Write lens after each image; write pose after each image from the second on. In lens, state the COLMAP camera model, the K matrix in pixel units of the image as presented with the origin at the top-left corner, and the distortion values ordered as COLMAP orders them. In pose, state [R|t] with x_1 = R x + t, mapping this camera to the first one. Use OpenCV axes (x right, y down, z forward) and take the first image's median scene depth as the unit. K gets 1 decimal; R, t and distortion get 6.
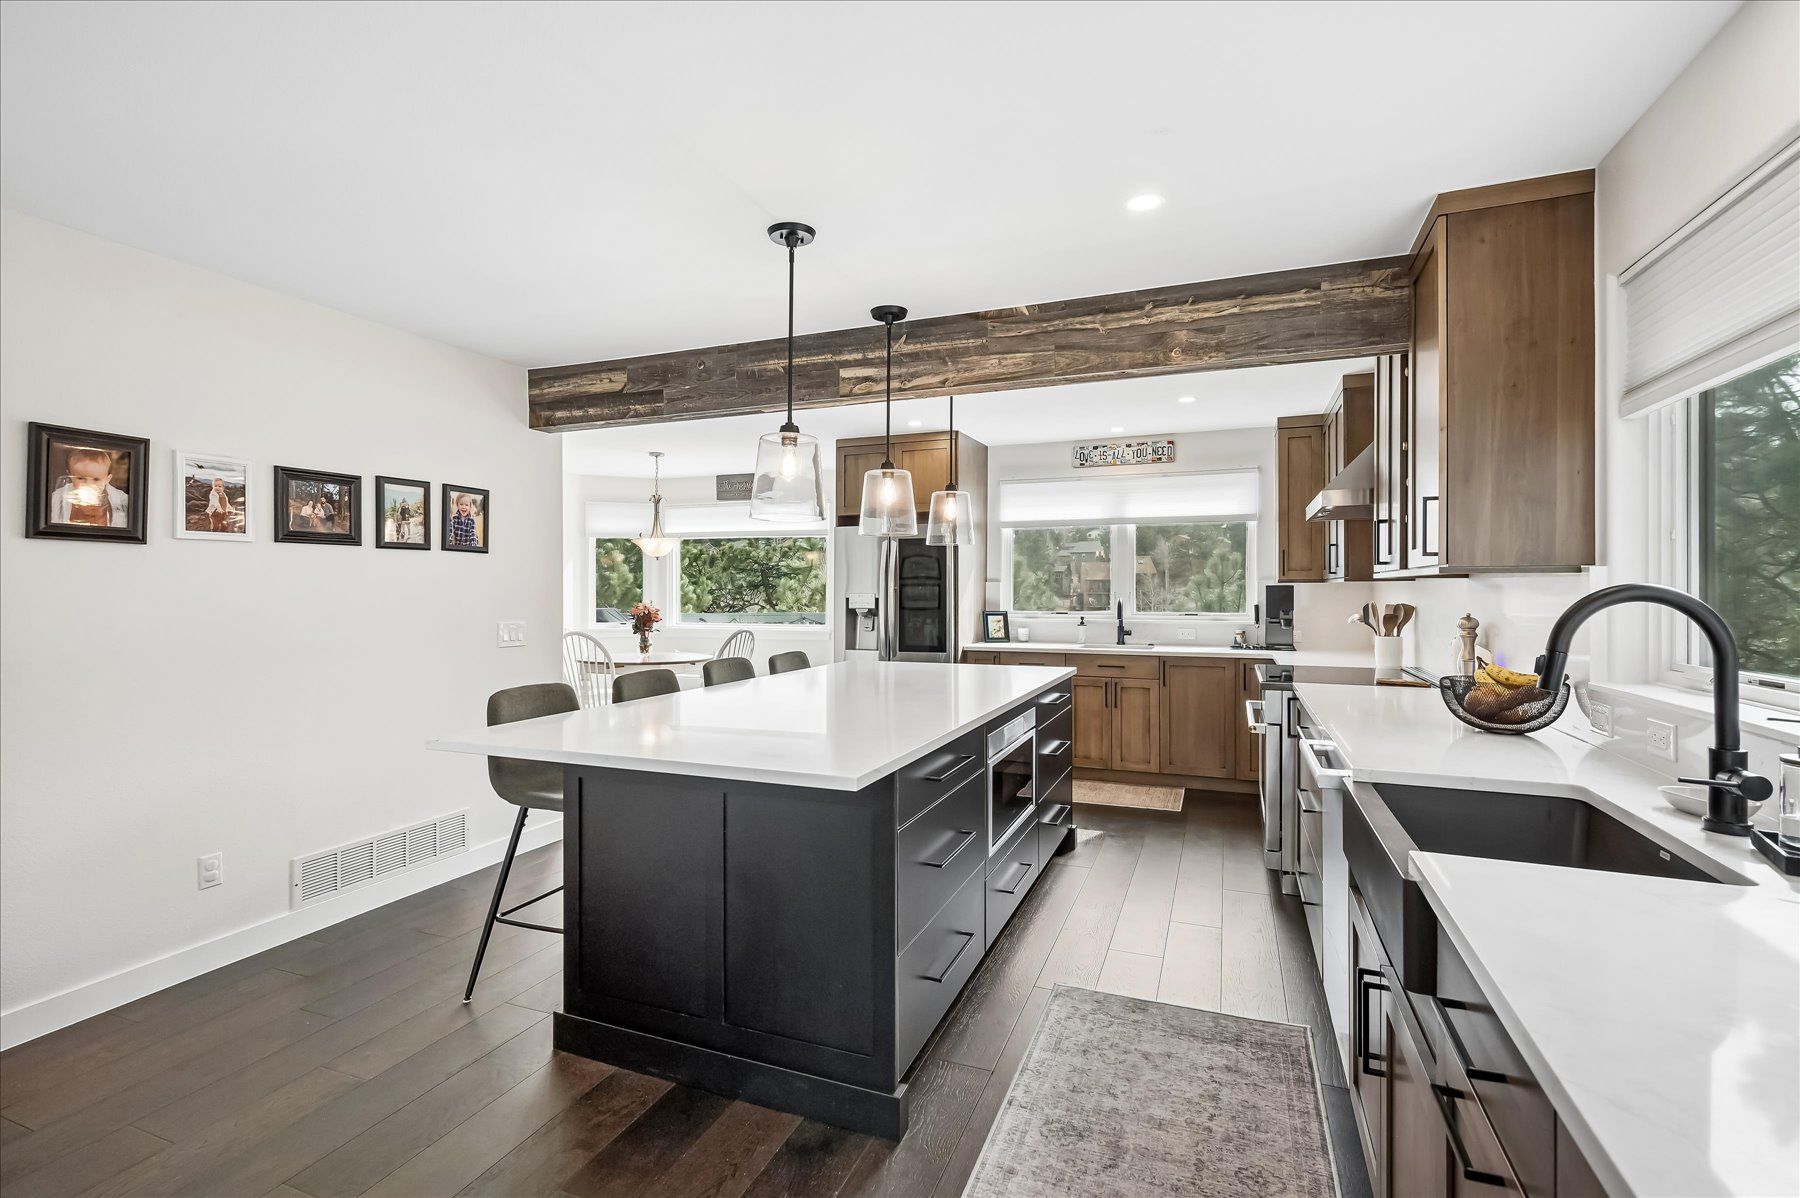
lens RADIAL K [[833.9, 0, 884.7], [0, 833.9, 589.7], [0, 0, 1]] dist [0.001014, 0.001721]
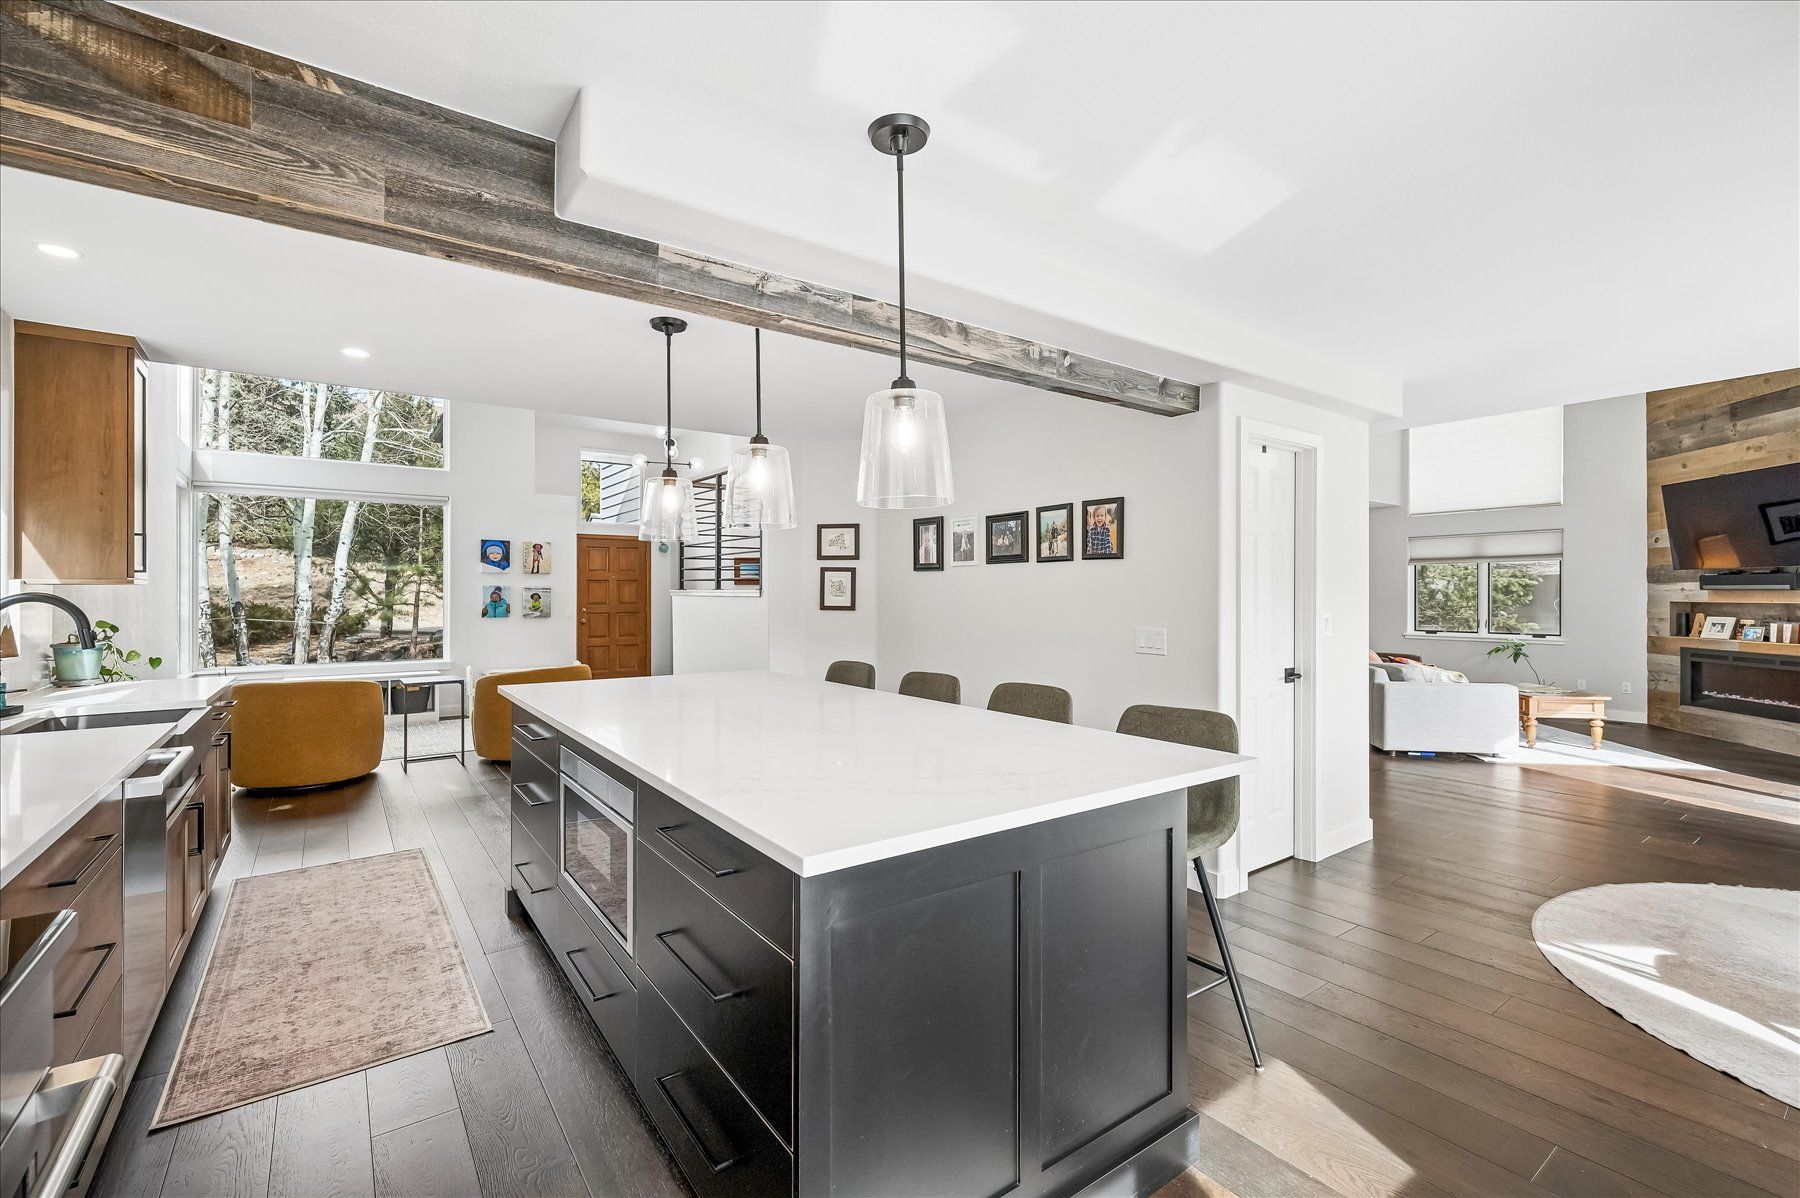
lens RADIAL K [[765.7, 0, 906.4], [0, 765.7, 599.6], [0, 0, 1]] dist [-0.002653, 0.000420]
pose [[-0.511566, 0.008343, -0.859204, 0.544698], [0.001827, 0.999961, 0.008622, -0.001066], [0.859242, 0.002841, -0.511561, 1.422410]]
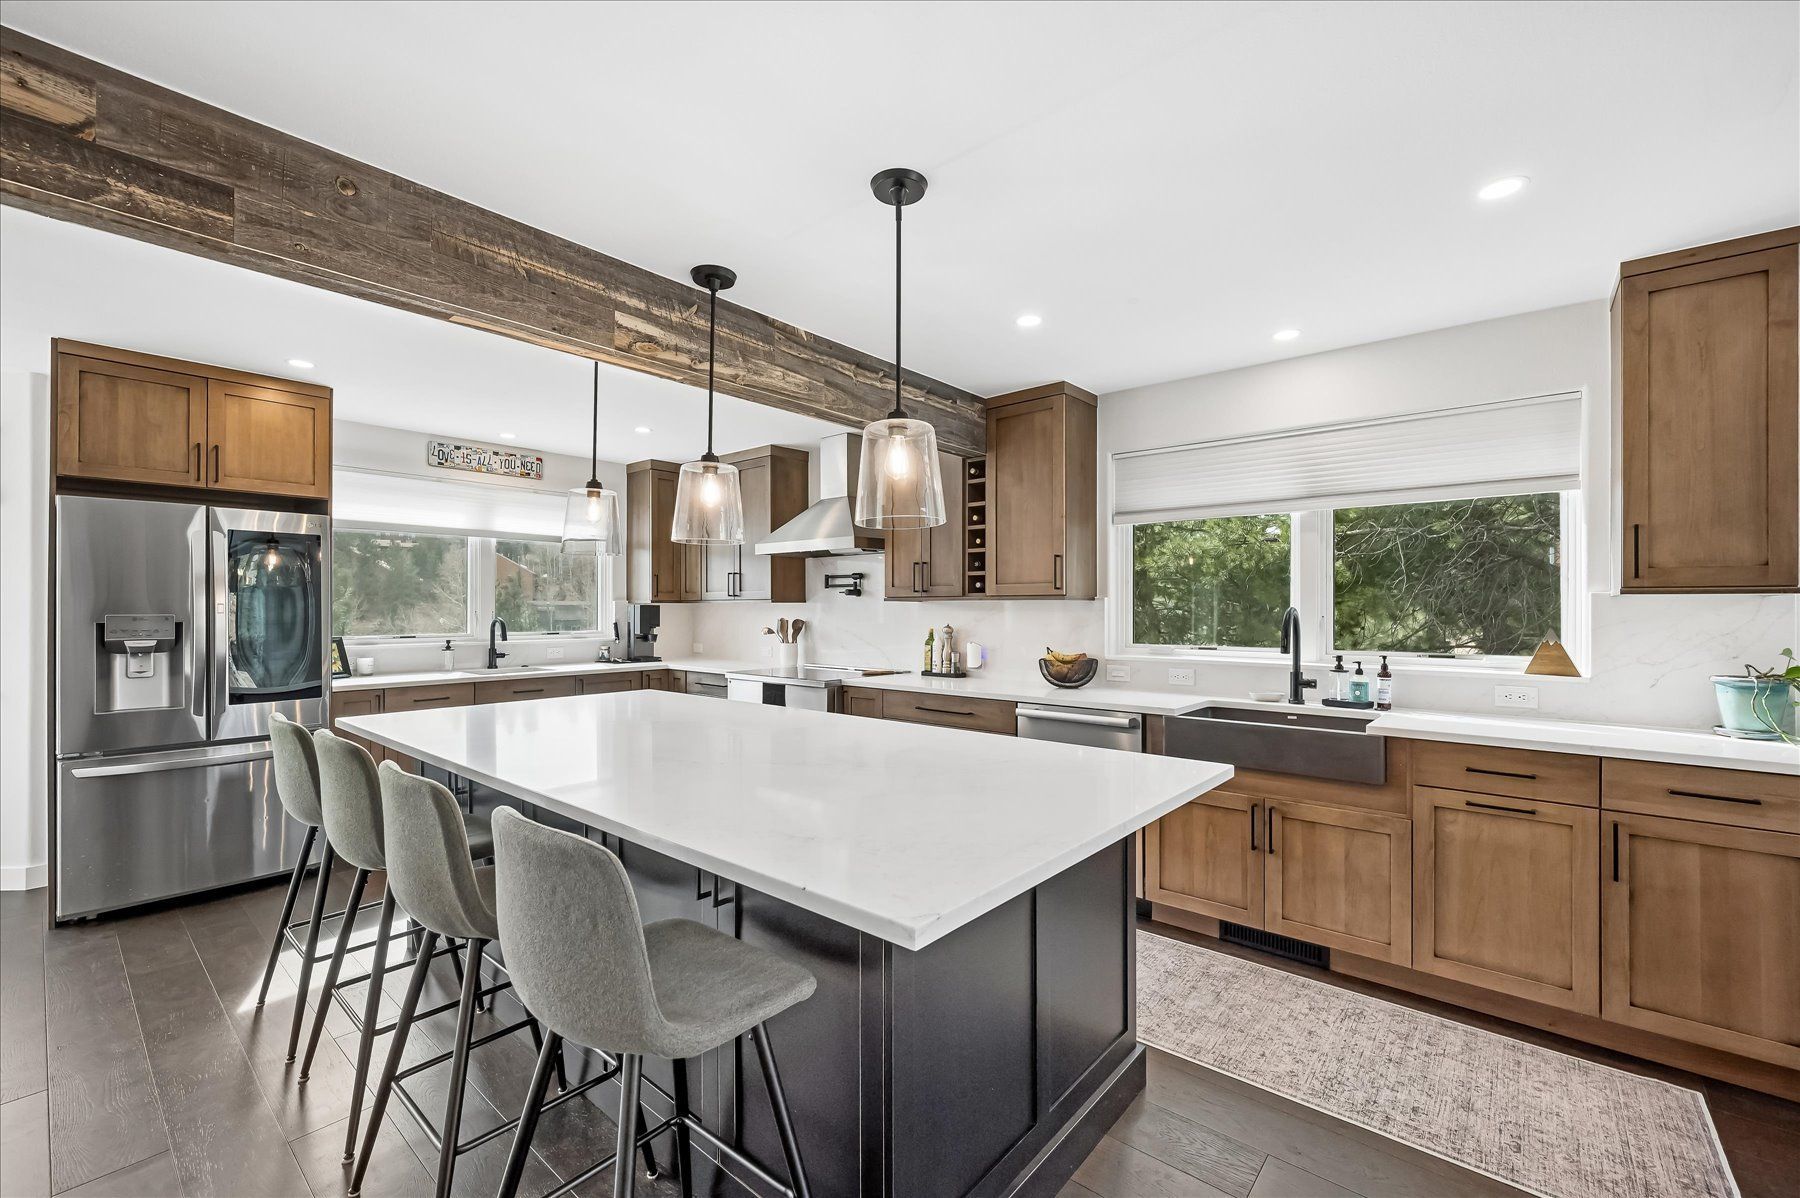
lens RADIAL K [[738.2, 0, 888.6], [0, 738.2, 610.4], [0, 0, 1]] dist [-0.000607, -0.000098]
pose [[0.323862, -0.001683, 0.946103, -0.598625], [-0.000741, 0.999998, 0.002032, -0.000327], [-0.946104, -0.001359, 0.323860, 0.560635]]
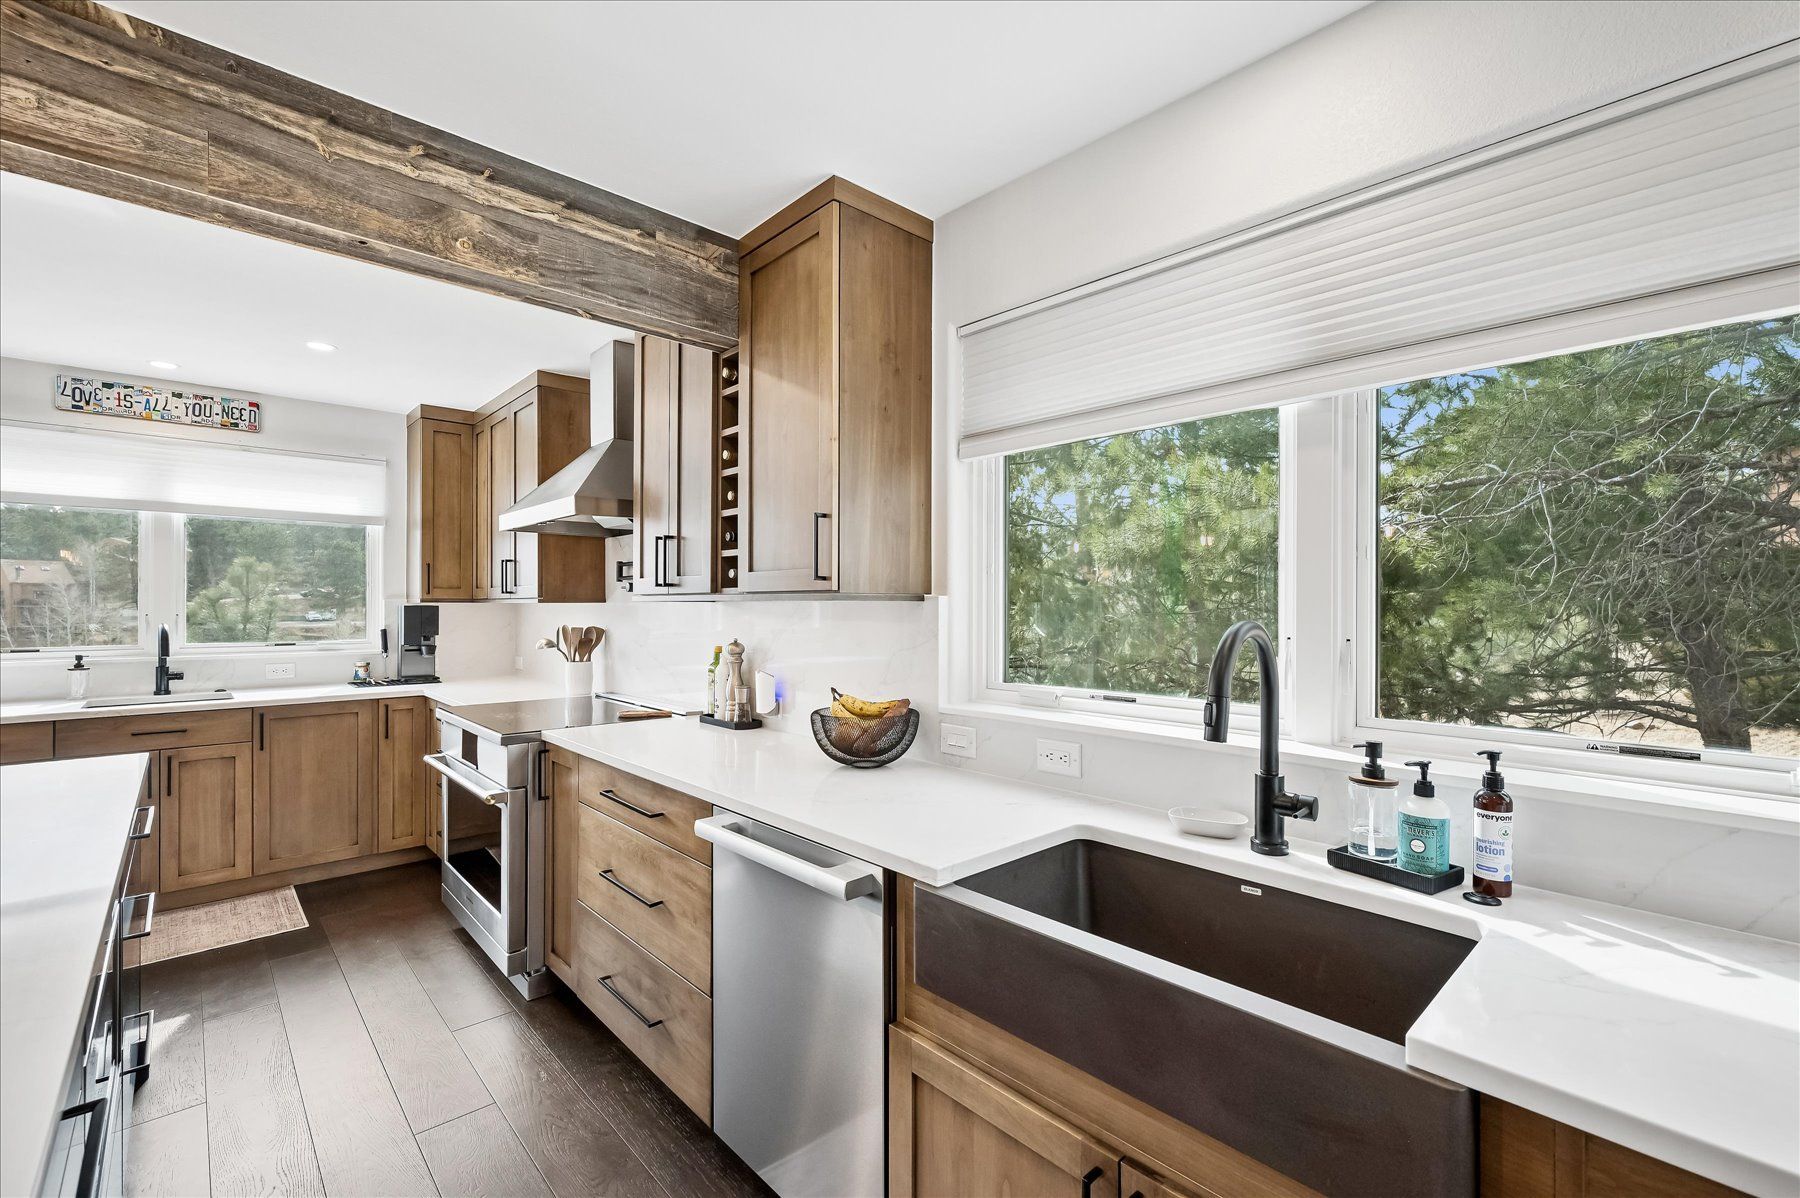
lens RADIAL K [[765.7, 0, 887.4], [0, 765.7, 606.8], [0, 0, 1]] dist [-0.002653, 0.000420]
pose [[0.423540, 0.000491, 0.905877, -0.034576], [-0.002276, 0.999997, 0.000522, -0.008844], [-0.905874, -0.002283, 0.423540, 0.396982]]
